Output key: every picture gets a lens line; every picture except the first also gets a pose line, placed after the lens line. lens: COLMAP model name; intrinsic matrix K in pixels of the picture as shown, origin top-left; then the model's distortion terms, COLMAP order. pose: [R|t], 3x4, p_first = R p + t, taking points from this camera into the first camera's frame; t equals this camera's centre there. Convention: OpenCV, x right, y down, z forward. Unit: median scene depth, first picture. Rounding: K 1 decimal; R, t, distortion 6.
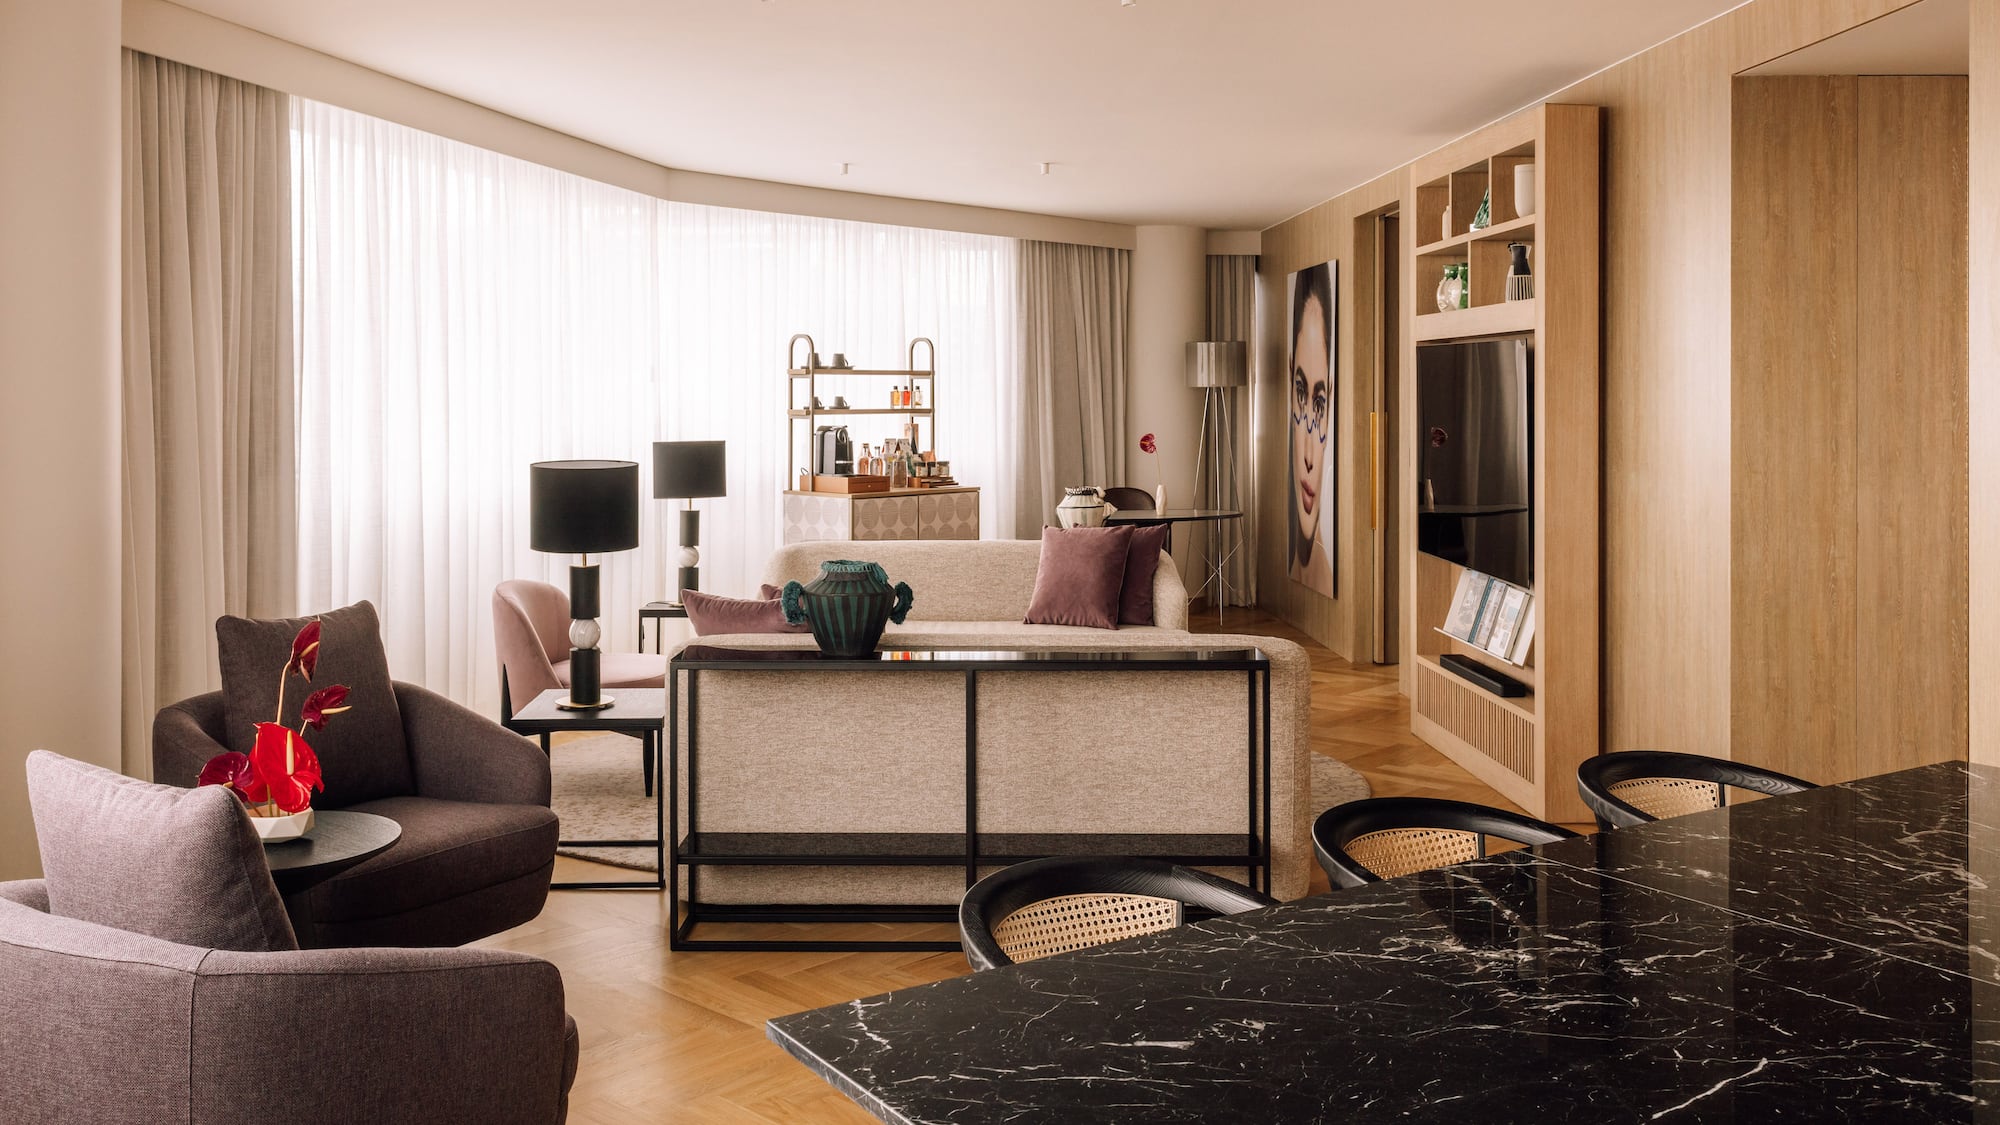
lens RADIAL K [[1645.2, 0, 1005.5], [0, 1645.2, 569.8], [0, 0, 1]] dist [-0.002821, -0.011383]
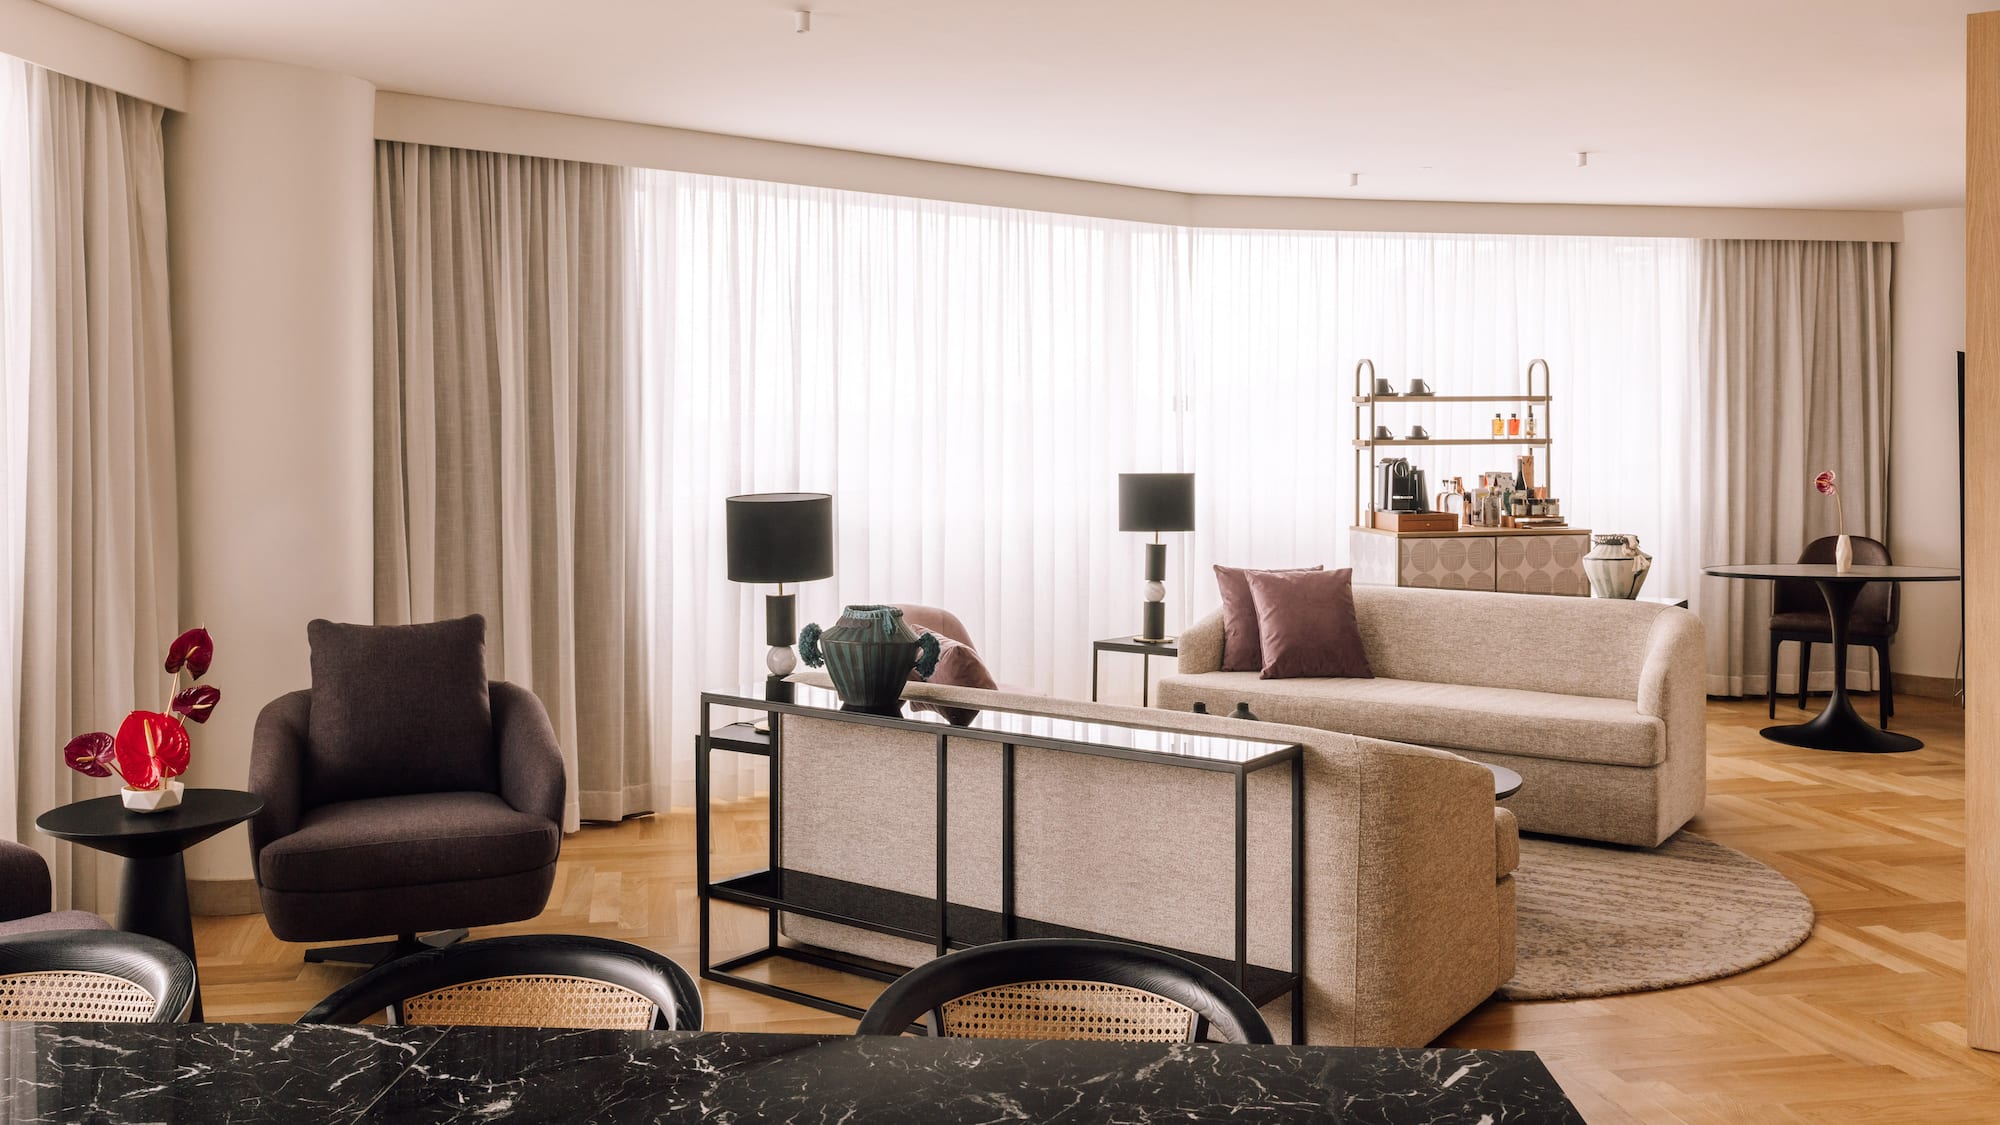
lens RADIAL K [[1645.2, 0, 1046.7], [0, 1645.2, 575.6], [0, 0, 1]] dist [-0.002821, -0.011383]
pose [[0.818488, 0.052247, -0.572142, 0.265259], [-0.057332, 0.998313, 0.009147, -0.019009], [0.571655, 0.025315, 0.820103, 0.135812]]
